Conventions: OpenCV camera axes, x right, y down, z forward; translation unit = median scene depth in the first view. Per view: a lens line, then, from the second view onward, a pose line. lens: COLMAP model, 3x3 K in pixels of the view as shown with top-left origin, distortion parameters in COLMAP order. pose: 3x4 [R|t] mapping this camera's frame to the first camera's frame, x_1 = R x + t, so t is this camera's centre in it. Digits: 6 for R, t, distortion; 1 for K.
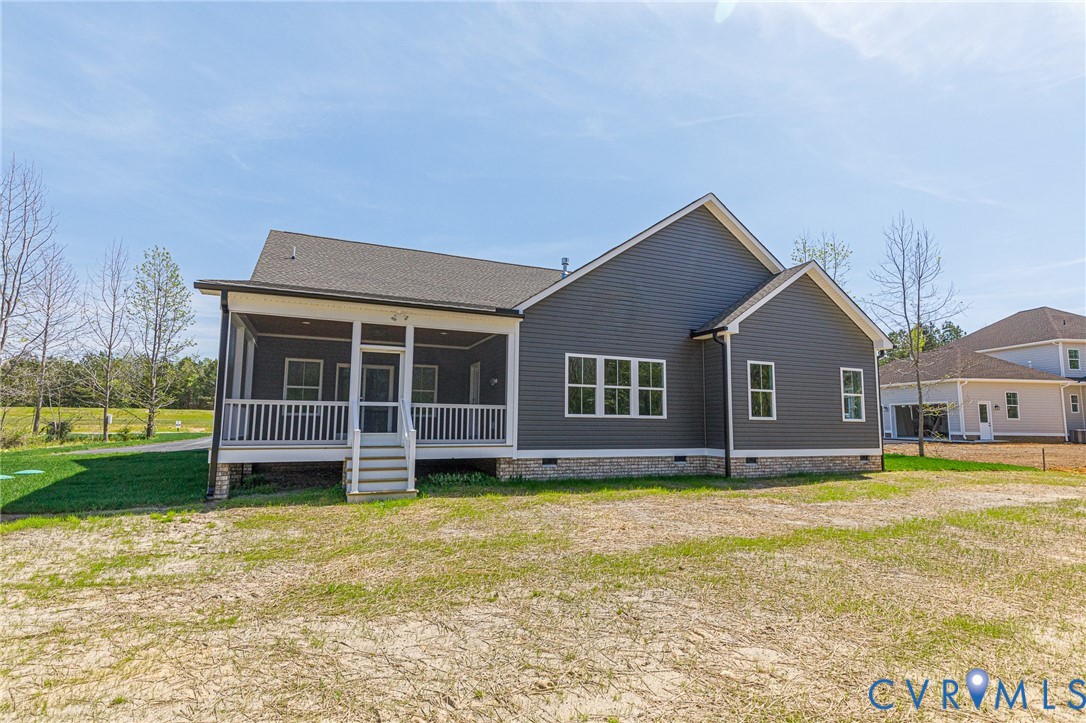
lens RADIAL K [[528.3, 0, 554.9], [0, 528.3, 365.1], [0, 0, 1]] dist [0.005901, 0.000606]
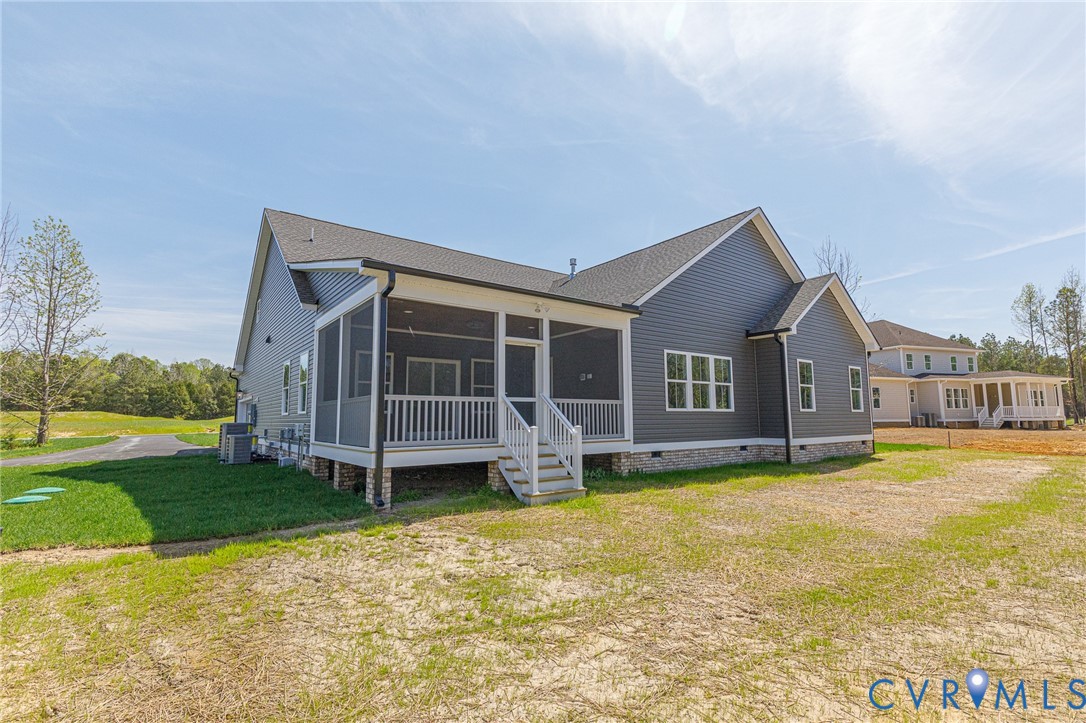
lens RADIAL K [[497.6, 0, 553.6], [0, 497.6, 365.1], [0, 0, 1]] dist [0.006719, -0.000040]
pose [[0.972158, 0.007517, 0.234206, -0.400692], [-0.008180, 0.999965, 0.001858, 0.007601], [-0.234184, -0.003722, 0.972185, 0.096883]]
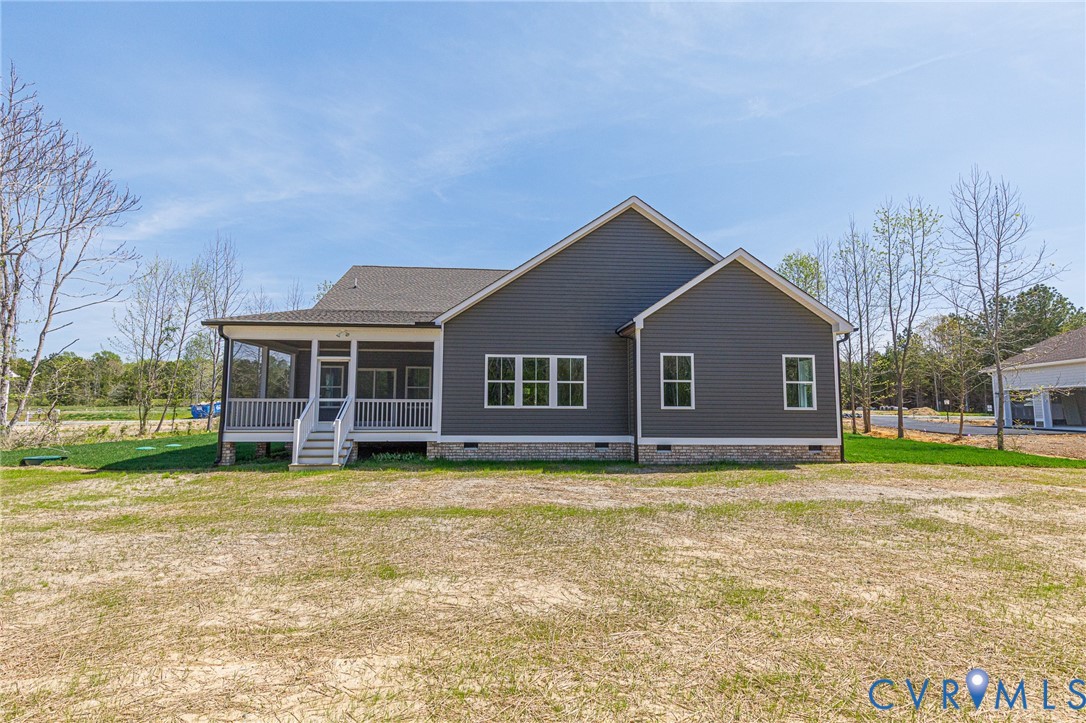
lens RADIAL K [[497.6, 0, 553.6], [0, 497.6, 365.1], [0, 0, 1]] dist [0.006719, -0.000040]
pose [[0.943062, -0.036096, -0.330653, 0.509919], [0.041552, 0.999092, 0.009442, -0.002869], [0.330012, -0.022644, 0.943705, -0.005989]]
